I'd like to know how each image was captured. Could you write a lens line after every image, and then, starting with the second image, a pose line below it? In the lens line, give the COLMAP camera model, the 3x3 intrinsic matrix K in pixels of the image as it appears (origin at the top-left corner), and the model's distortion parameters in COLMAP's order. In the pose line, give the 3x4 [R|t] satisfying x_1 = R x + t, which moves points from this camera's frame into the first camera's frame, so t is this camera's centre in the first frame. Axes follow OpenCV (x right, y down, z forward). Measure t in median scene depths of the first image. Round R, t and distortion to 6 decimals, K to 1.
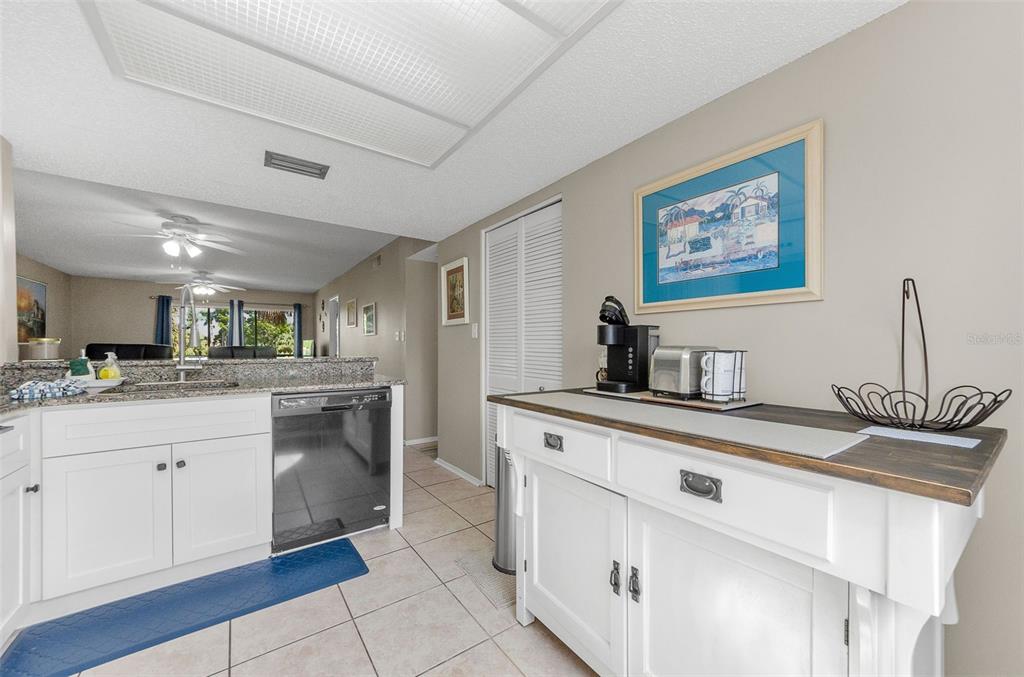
lens RADIAL K [[384.4, 0, 510.9], [0, 384.4, 340.6], [0, 0, 1]] dist [0.003452, -0.000649]
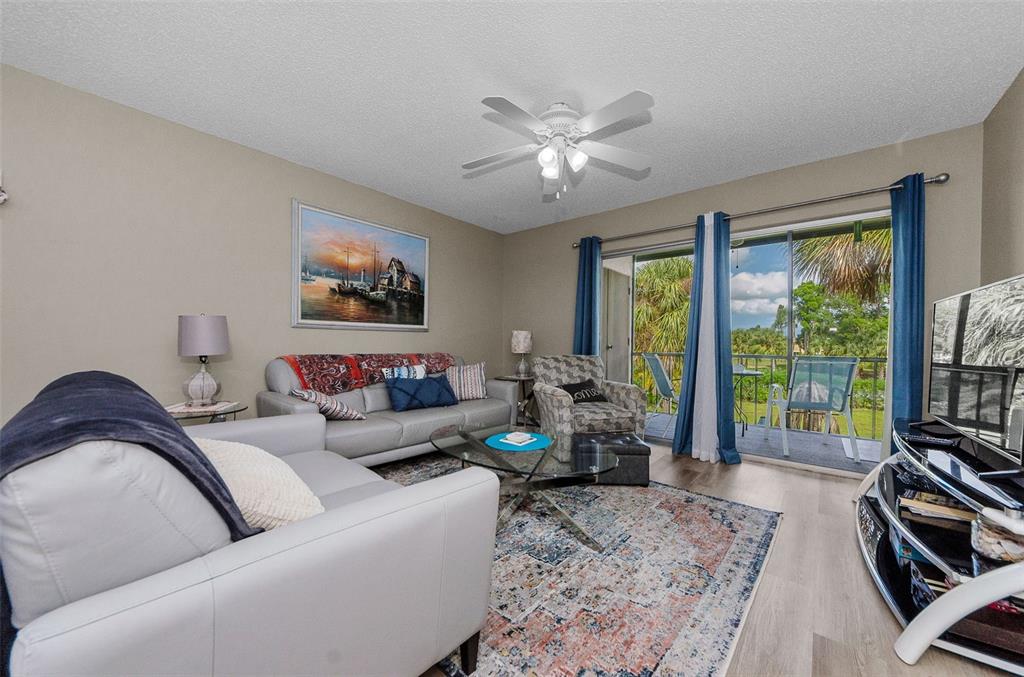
lens RADIAL K [[384.4, 0, 516.1], [0, 384.4, 341.5], [0, 0, 1]] dist [0.003452, -0.000649]
pose [[0.265315, -0.001073, -0.964161, -0.392066], [-0.000982, 0.999999, -0.001383, 0.022846], [0.964161, 0.001313, 0.265314, 0.710852]]
